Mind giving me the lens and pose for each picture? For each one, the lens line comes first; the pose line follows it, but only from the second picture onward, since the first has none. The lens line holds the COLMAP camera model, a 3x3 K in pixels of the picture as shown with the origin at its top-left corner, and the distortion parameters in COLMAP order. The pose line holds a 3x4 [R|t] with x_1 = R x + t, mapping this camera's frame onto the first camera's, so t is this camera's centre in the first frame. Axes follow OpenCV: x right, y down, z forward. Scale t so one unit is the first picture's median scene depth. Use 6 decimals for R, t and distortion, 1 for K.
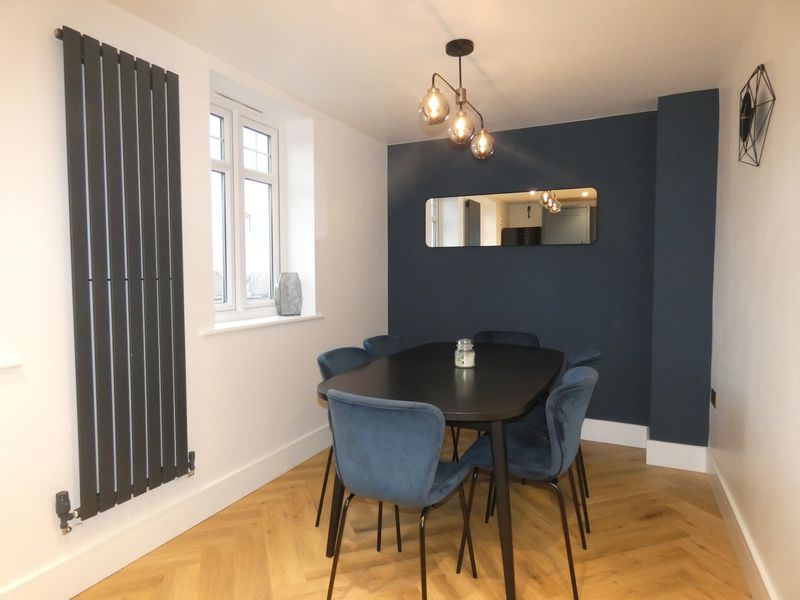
lens RADIAL K [[480.6, 0, 395.7], [0, 480.6, 296.2], [0, 0, 1]] dist [0.002192, 0.000066]
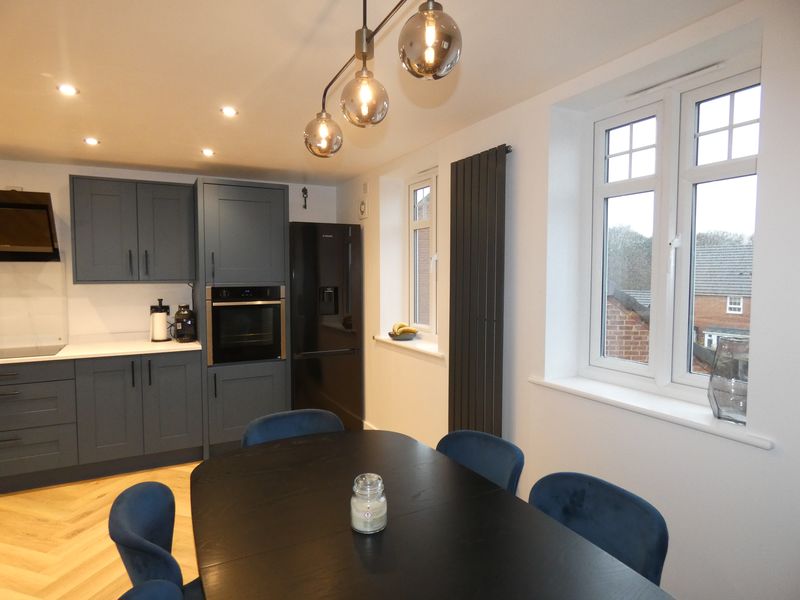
lens RADIAL K [[480.6, 0, 393.2], [0, 480.6, 296.9], [0, 0, 1]] dist [0.002192, 0.000066]
pose [[-0.597253, 0.041827, -0.800962, 0.557208], [-0.041094, 0.995732, 0.082640, -0.164679], [0.801000, 0.082271, -0.592985, 1.339326]]
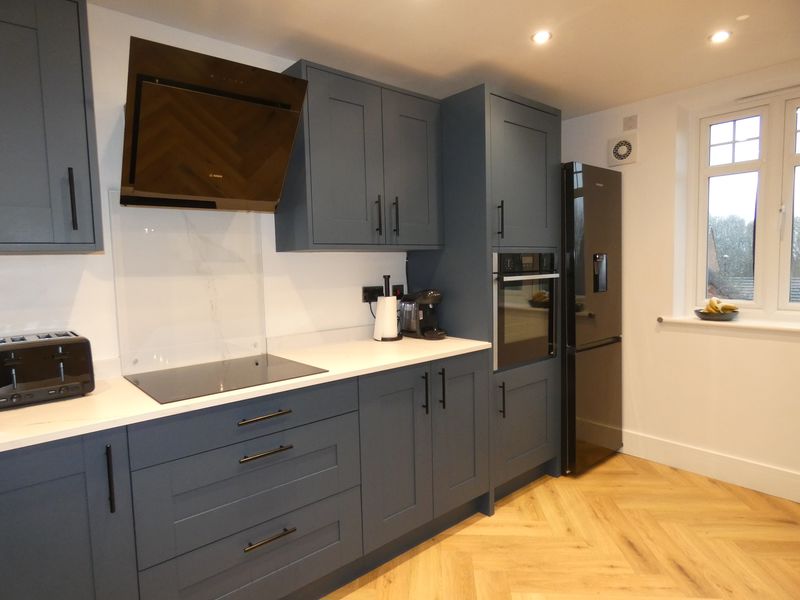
lens RADIAL K [[480.6, 0, 404.6], [0, 480.6, 299.8], [0, 0, 1]] dist [0.002192, 0.000066]
pose [[-0.385664, 0.080345, -0.919134, 0.692688], [-0.028537, 0.994686, 0.098923, -0.041878], [0.922198, 0.064380, -0.381322, 0.173113]]
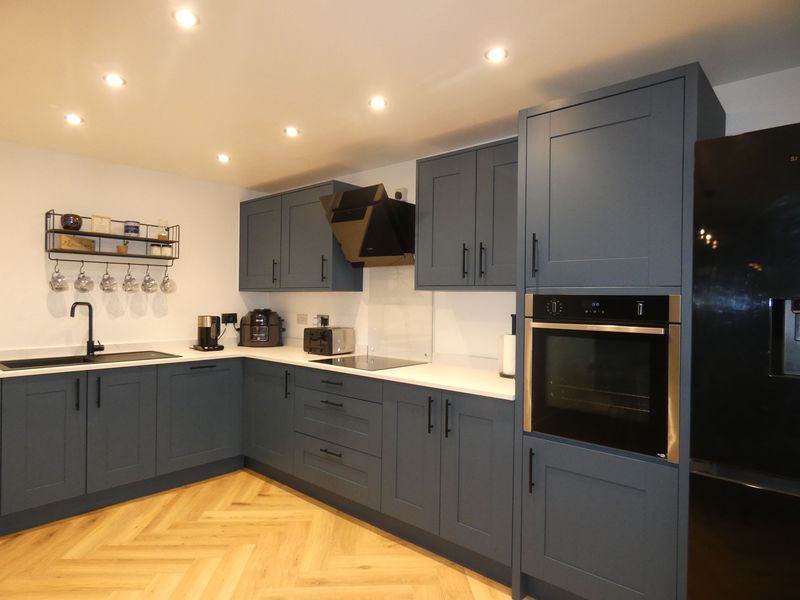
lens RADIAL K [[480.6, 0, 396.6], [0, 480.6, 297.7], [0, 0, 1]] dist [0.002192, 0.000066]
pose [[-0.963448, -0.012869, 0.267585, -0.321445], [0.000574, 0.998744, 0.050101, -0.083196], [-0.267894, 0.048423, -0.962231, 0.869279]]
